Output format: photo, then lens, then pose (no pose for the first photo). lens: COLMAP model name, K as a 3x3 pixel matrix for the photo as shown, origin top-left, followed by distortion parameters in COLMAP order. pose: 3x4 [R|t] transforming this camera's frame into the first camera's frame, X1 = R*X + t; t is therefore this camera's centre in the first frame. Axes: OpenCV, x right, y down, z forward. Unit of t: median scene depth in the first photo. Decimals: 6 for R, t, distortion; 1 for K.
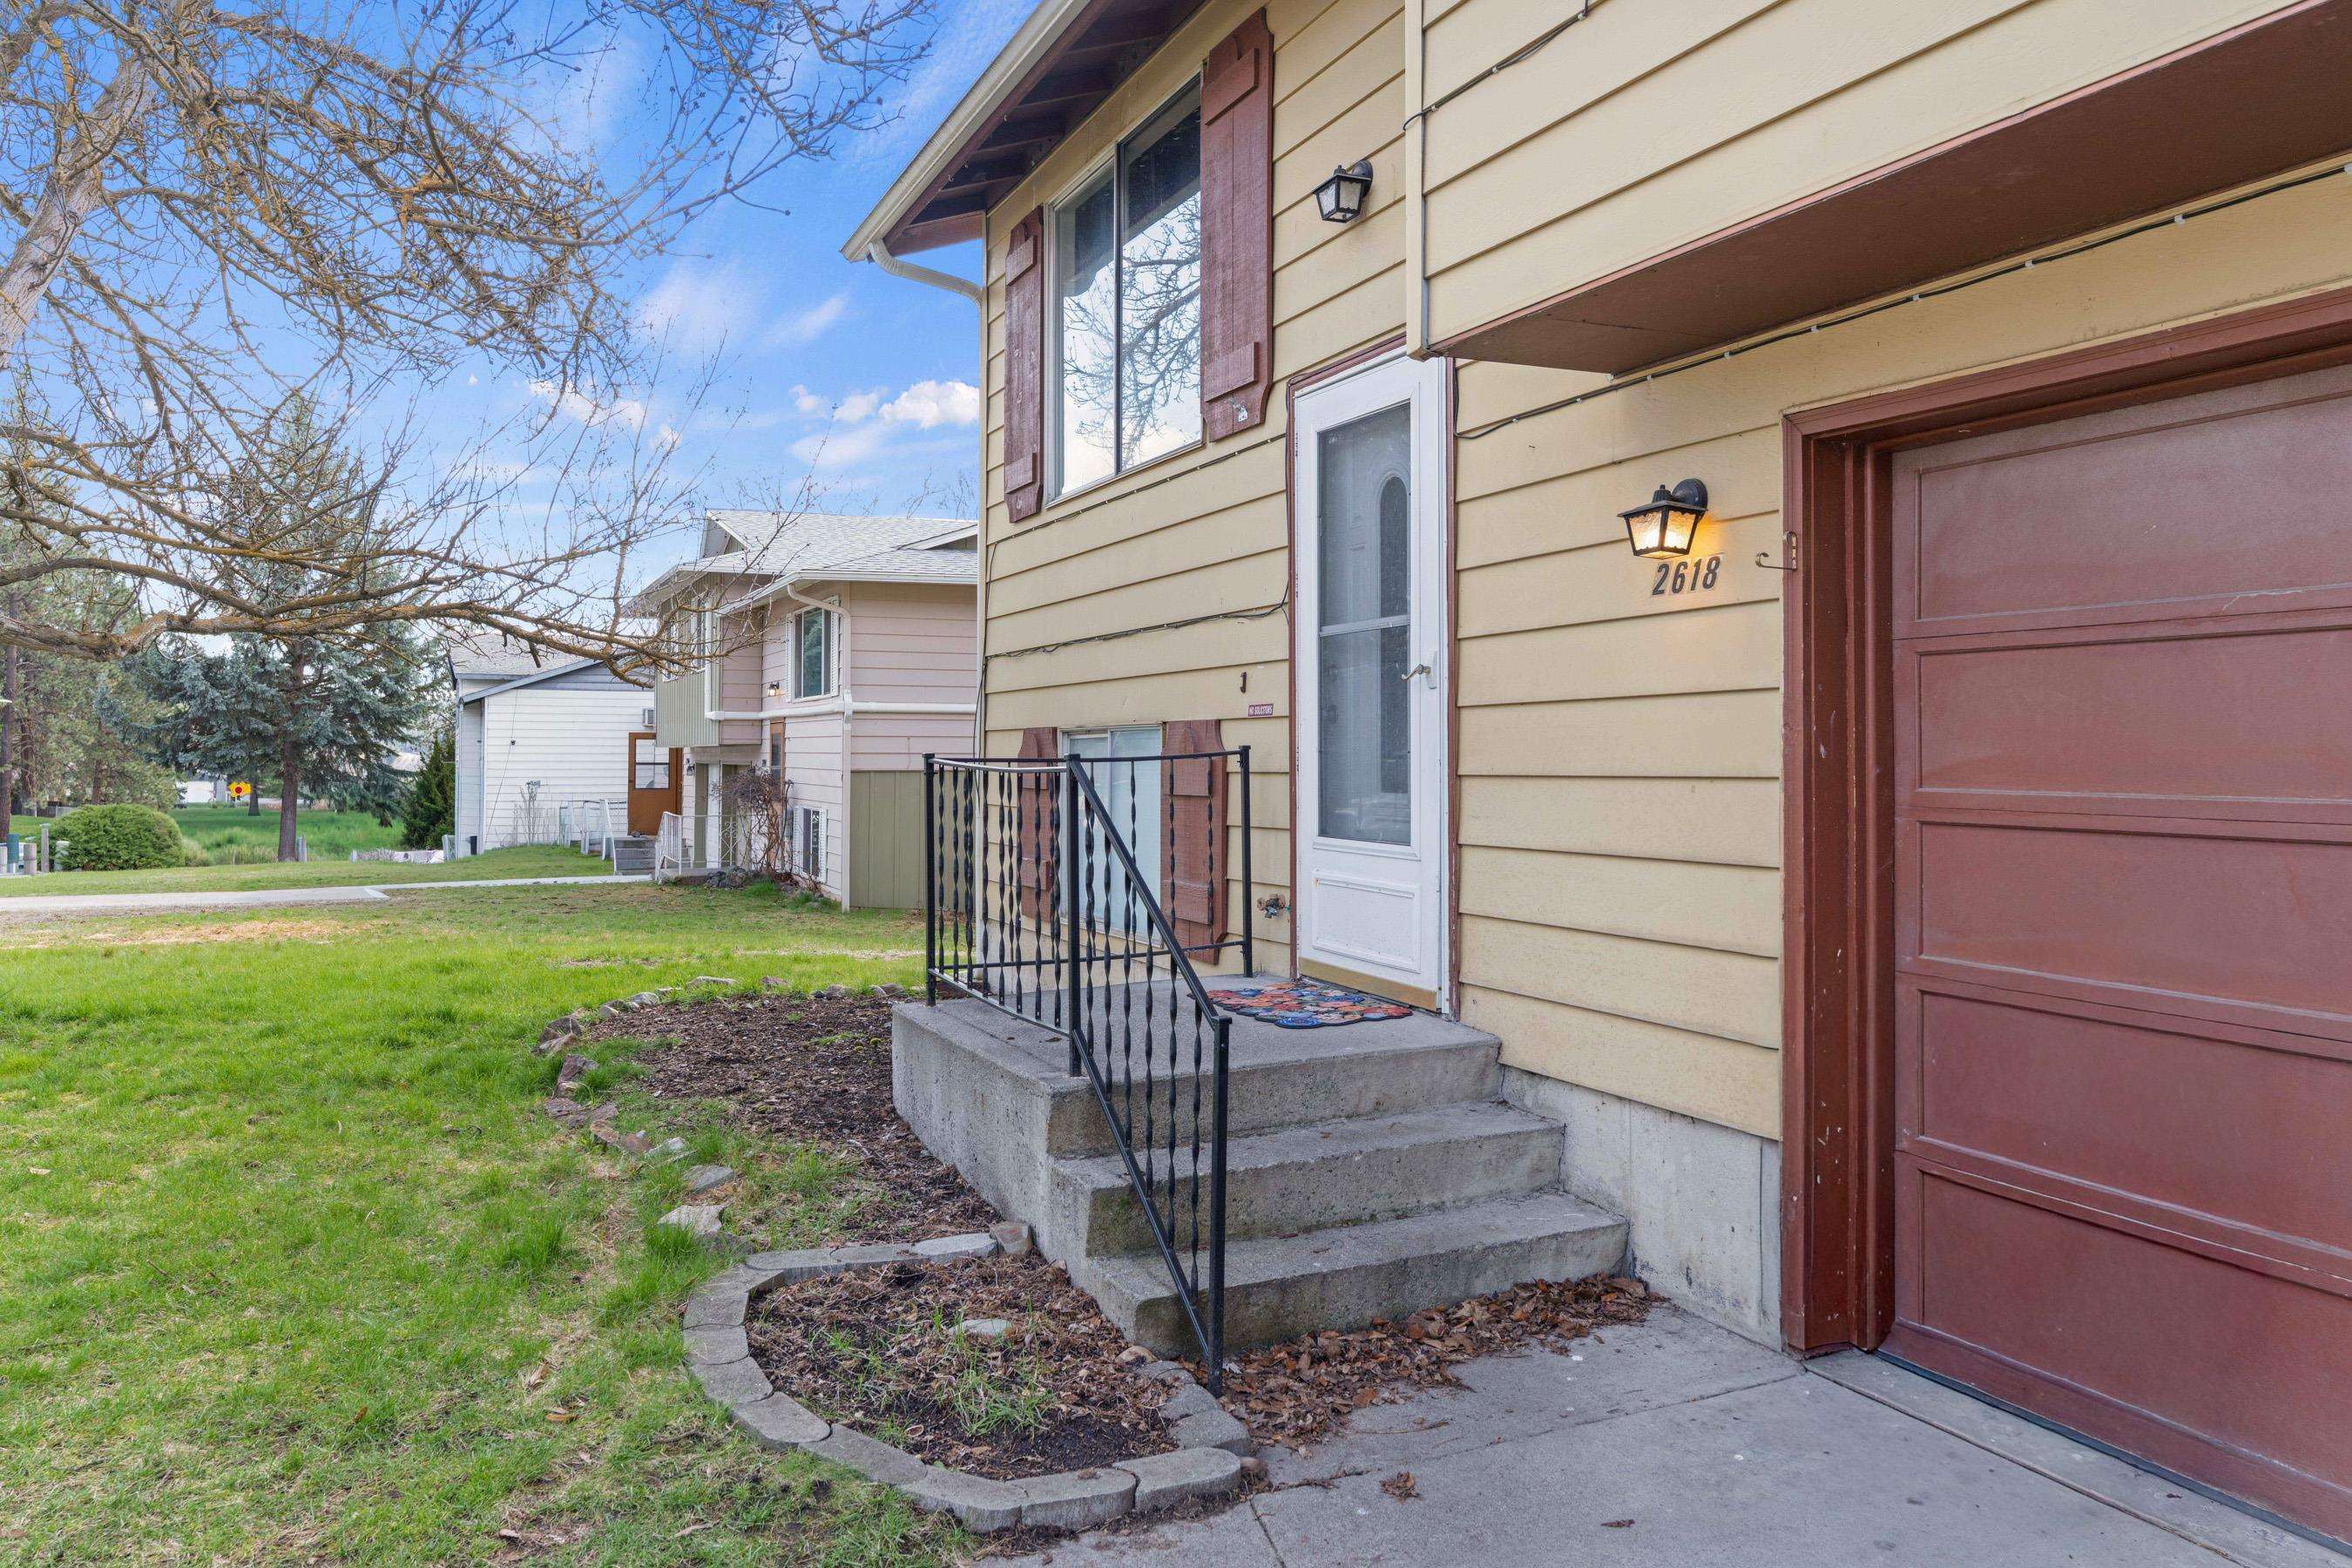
lens RADIAL K [[1650.5, 0, 1176.0], [0, 1650.5, 784.0], [0, 0, 1]] dist [-0.000107, 0.000718]
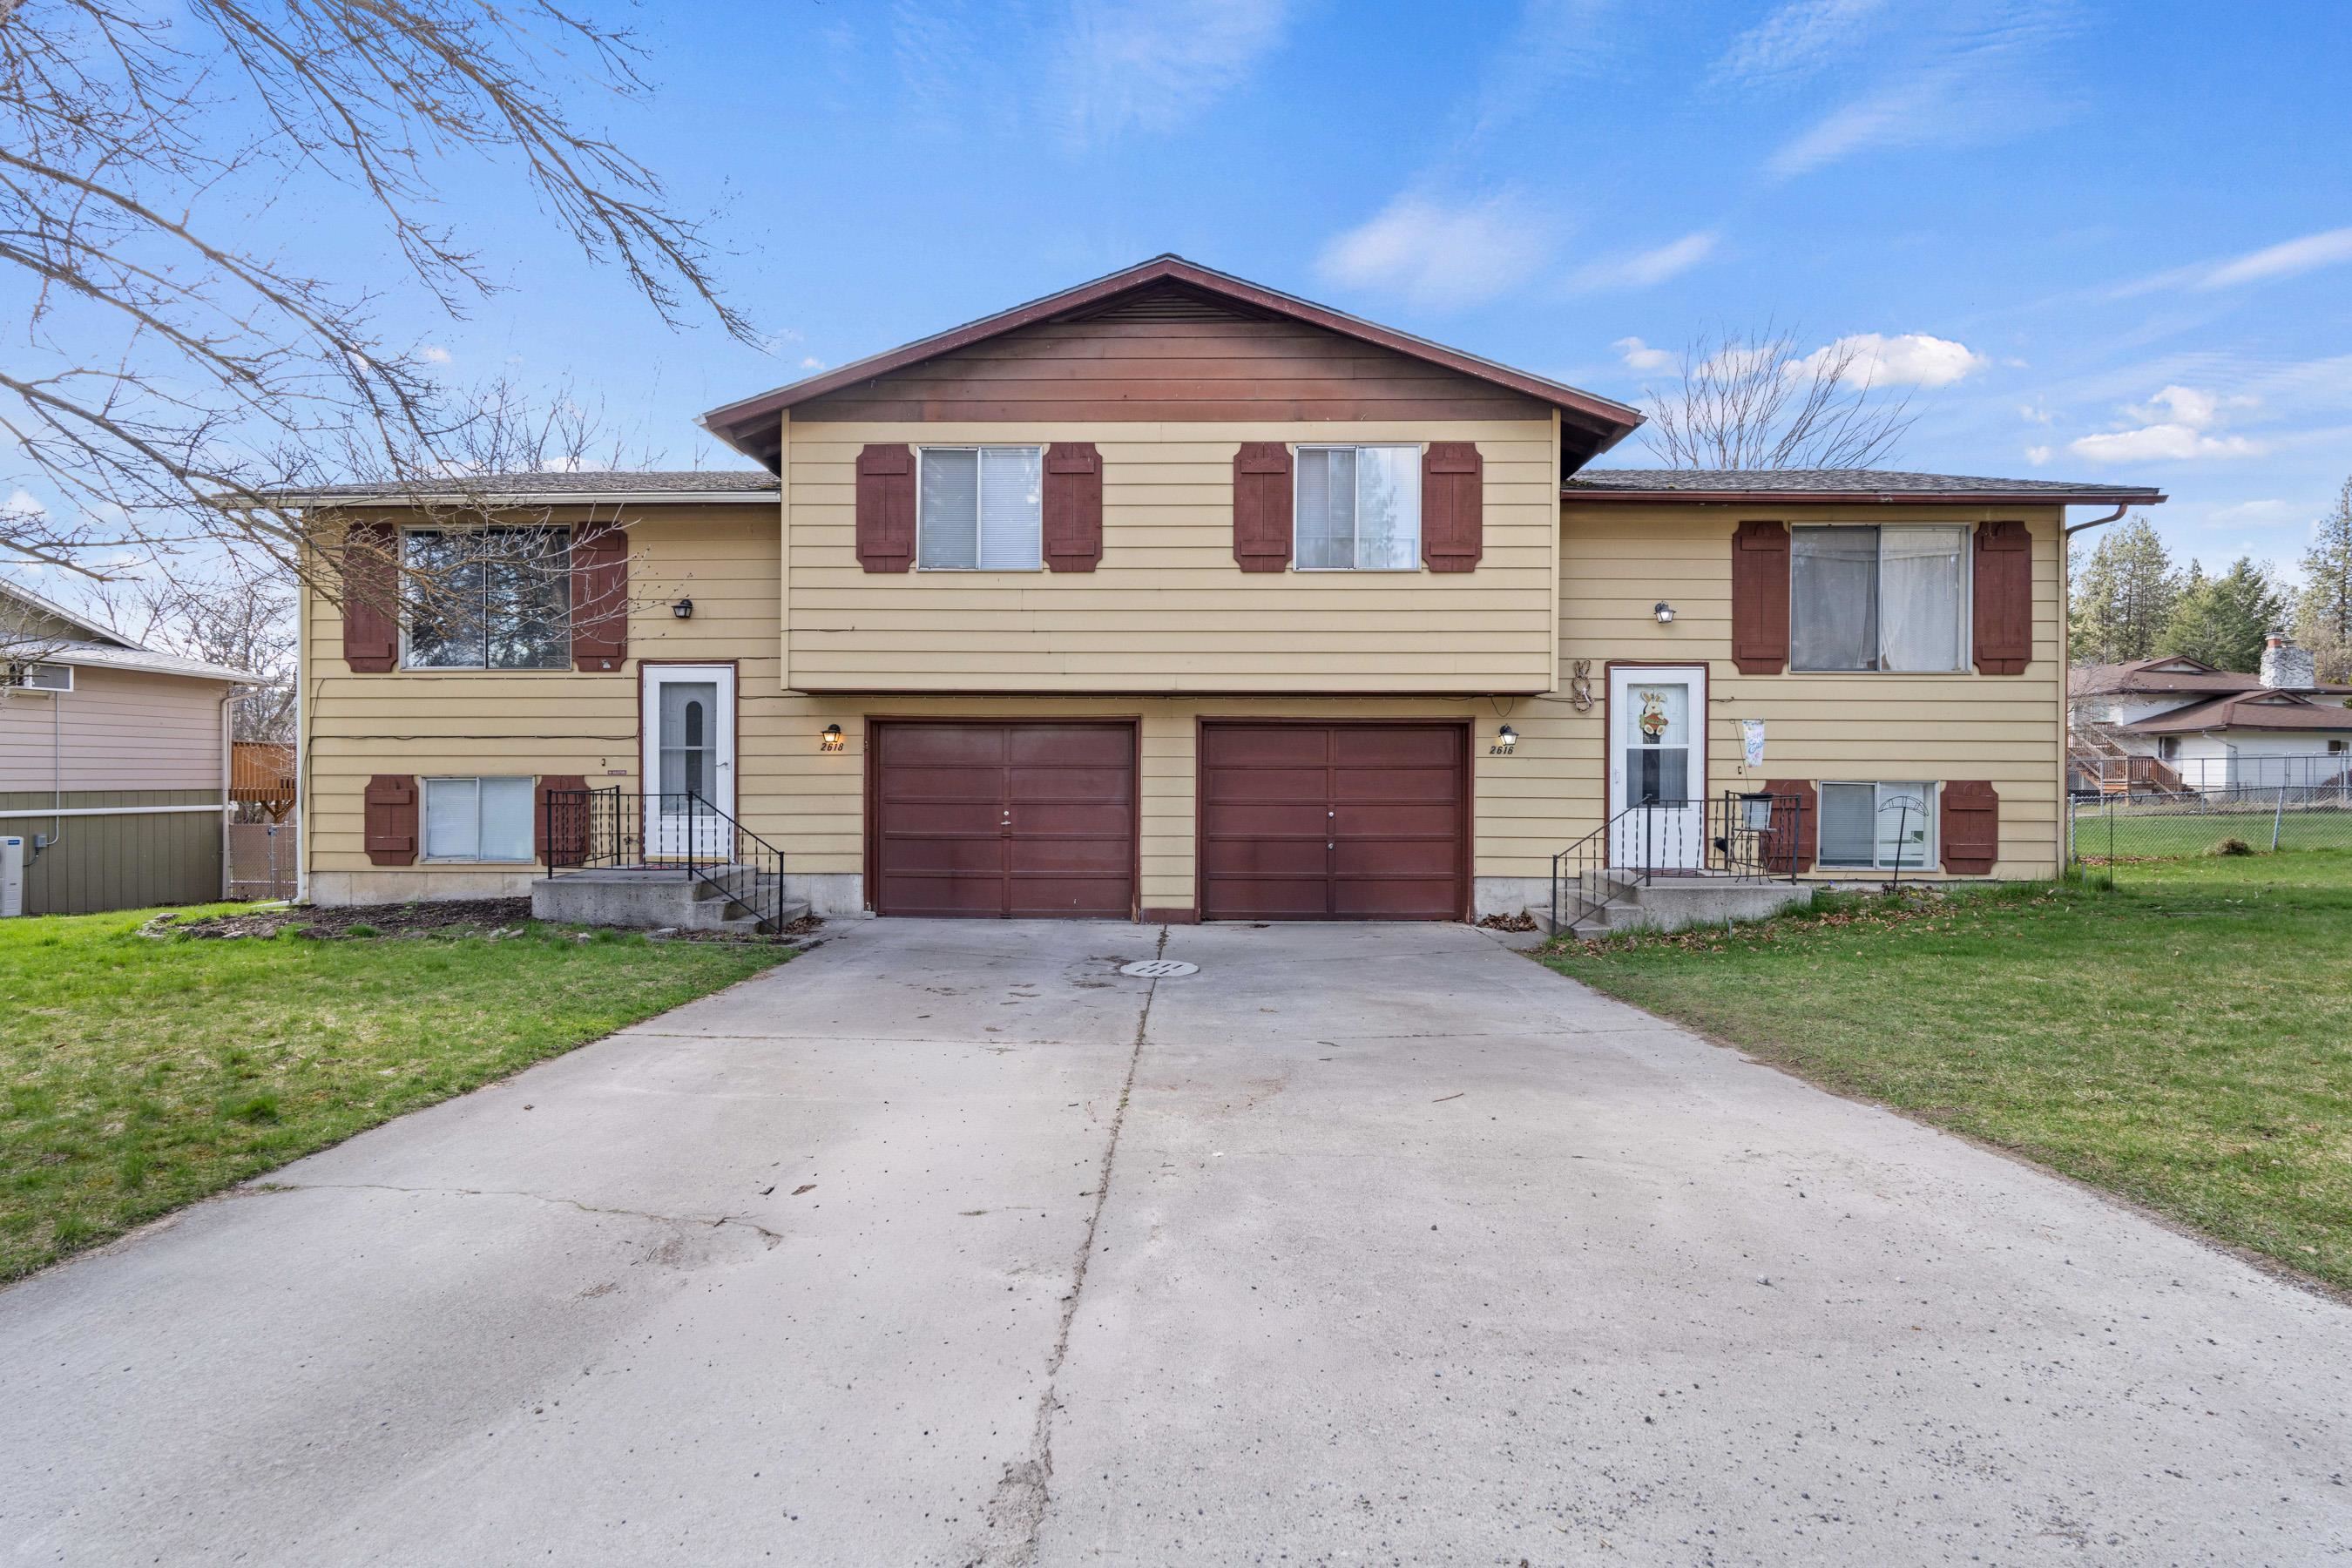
lens RADIAL K [[1025.8, 0, 1176.0], [0, 1025.8, 784.0], [0, 0, 1]] dist [-0.000710, 0.000015]
pose [[0.432031, -0.001171, 0.901858, -1.361789], [0.012812, 0.999906, -0.004840, -0.005559], [-0.901768, 0.013645, 0.432005, -0.748150]]
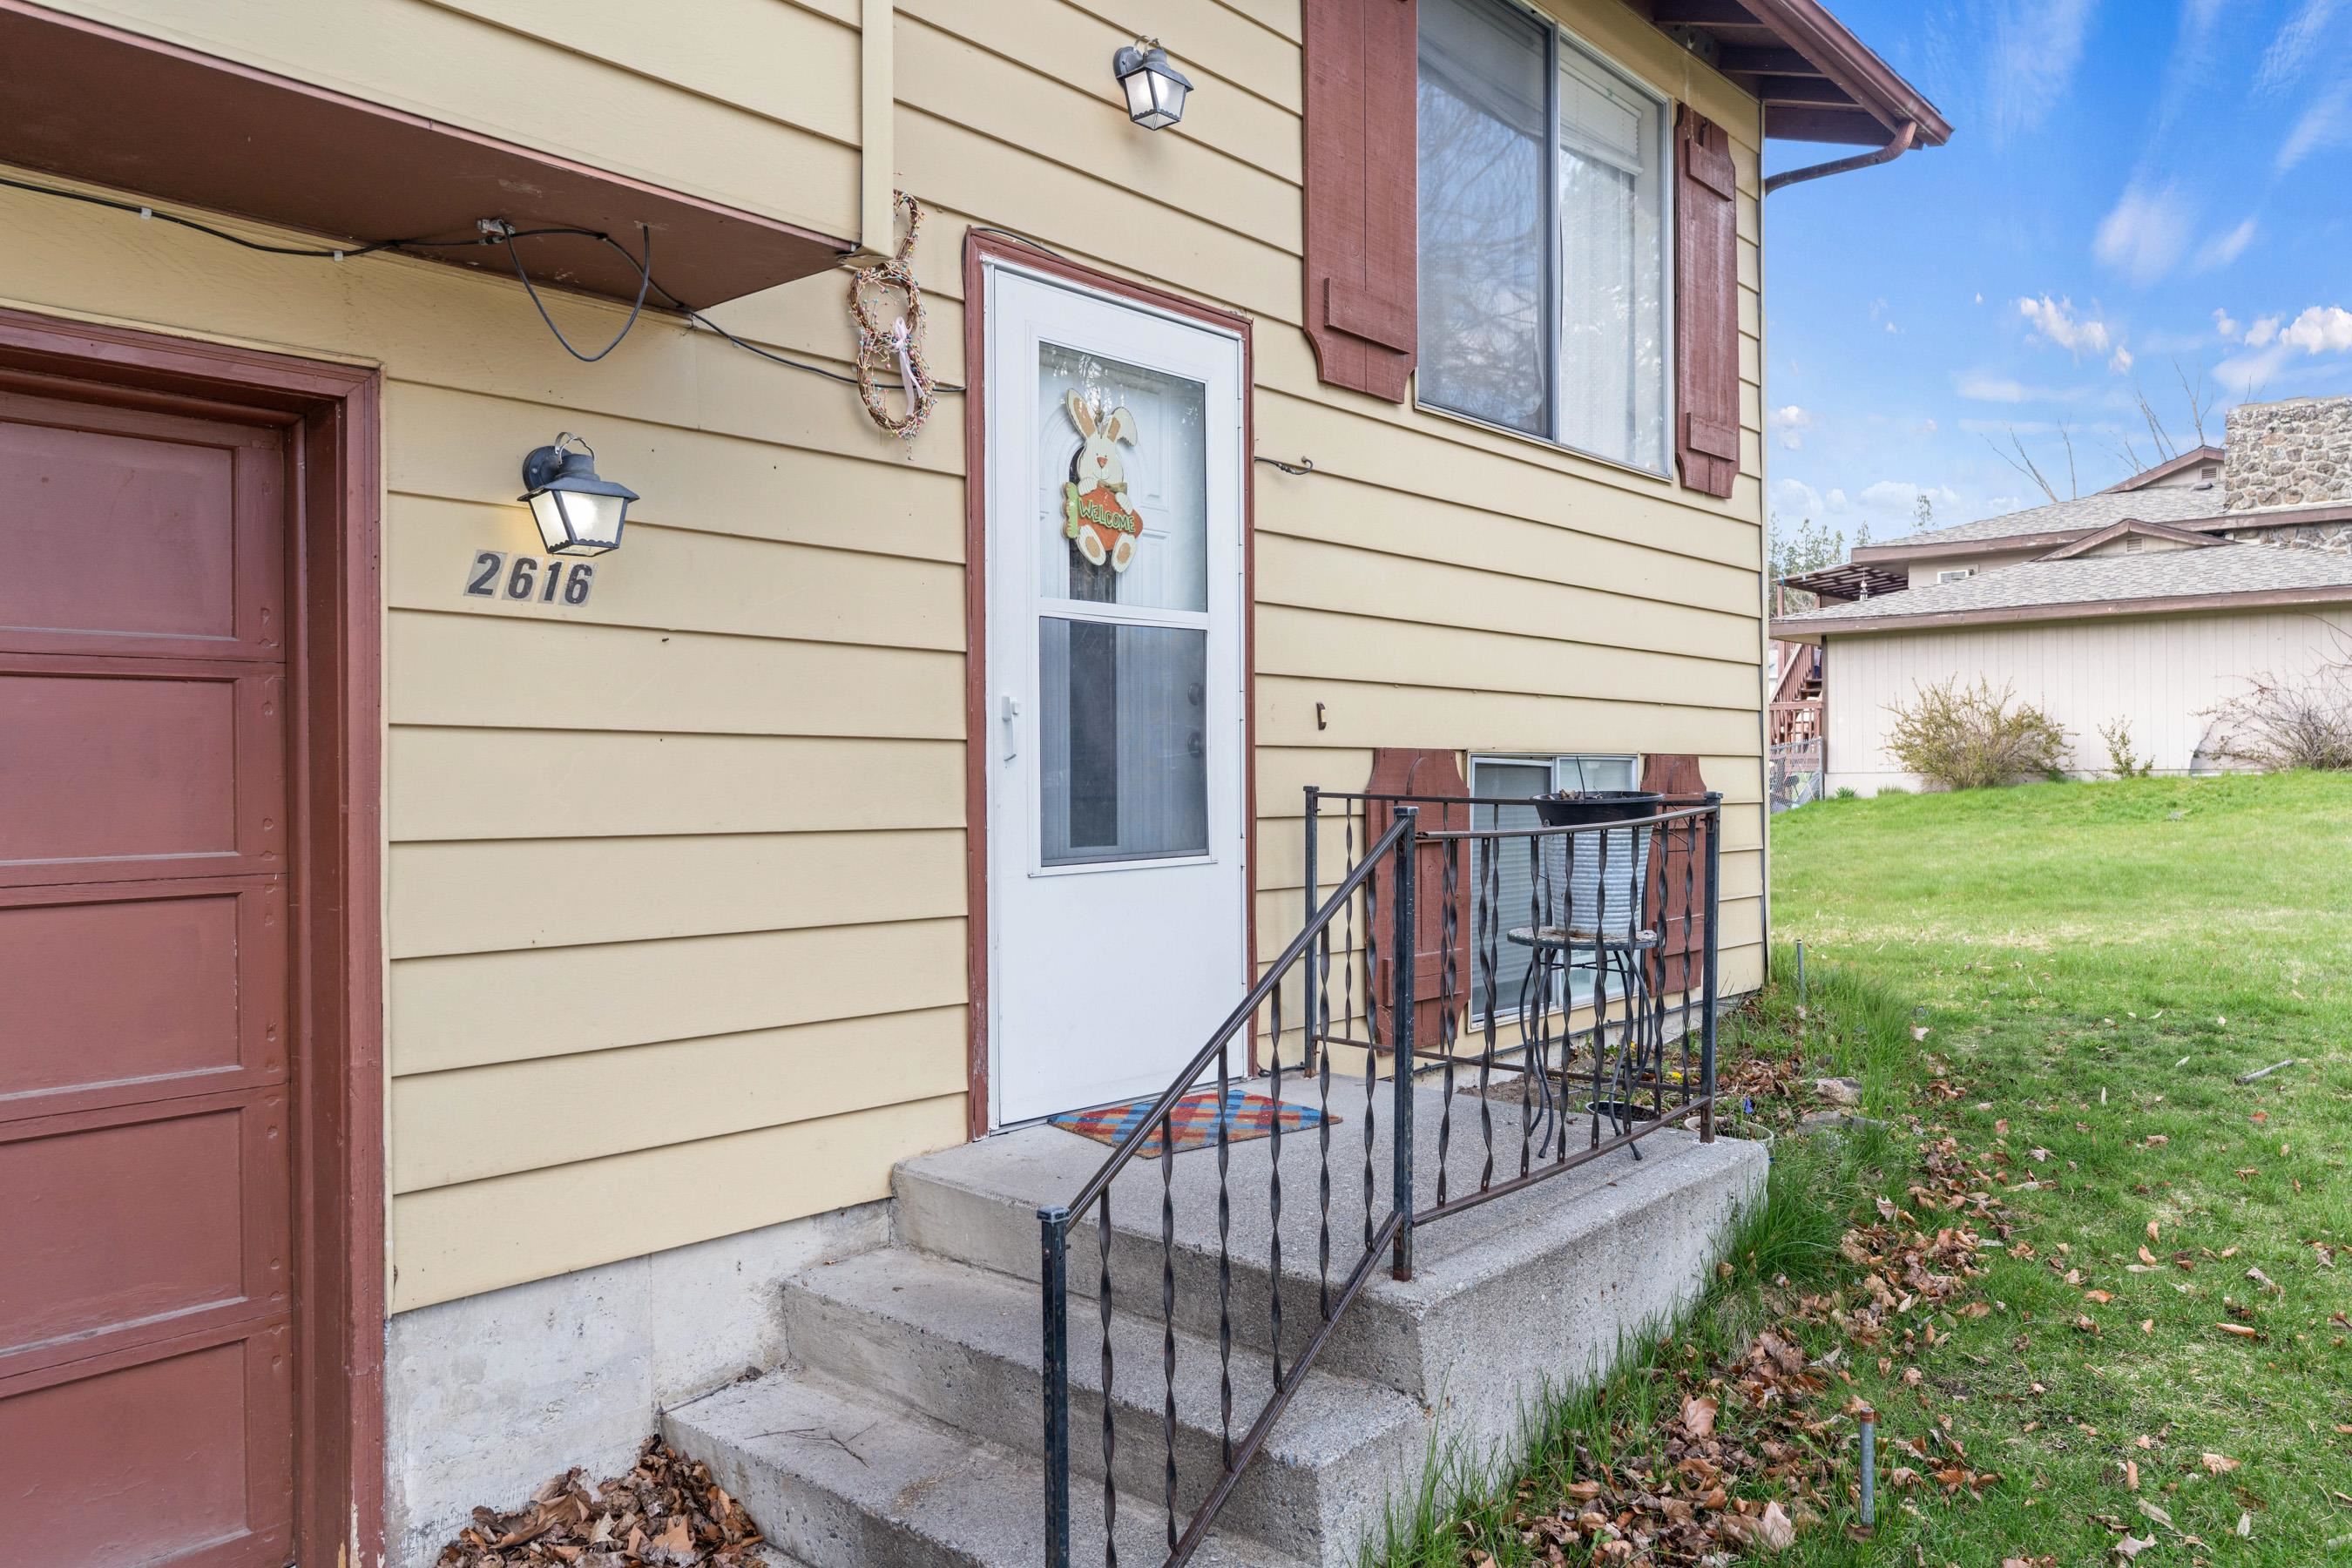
lens RADIAL K [[1650.5, 0, 1176.0], [0, 1650.5, 784.0], [0, 0, 1]] dist [-0.000107, 0.000718]
pose [[-0.408694, 0.002058, 0.912669, 0.149794], [0.022836, 0.999707, 0.007972, 0.000521], [-0.912386, 0.024100, -0.408621, -0.411577]]
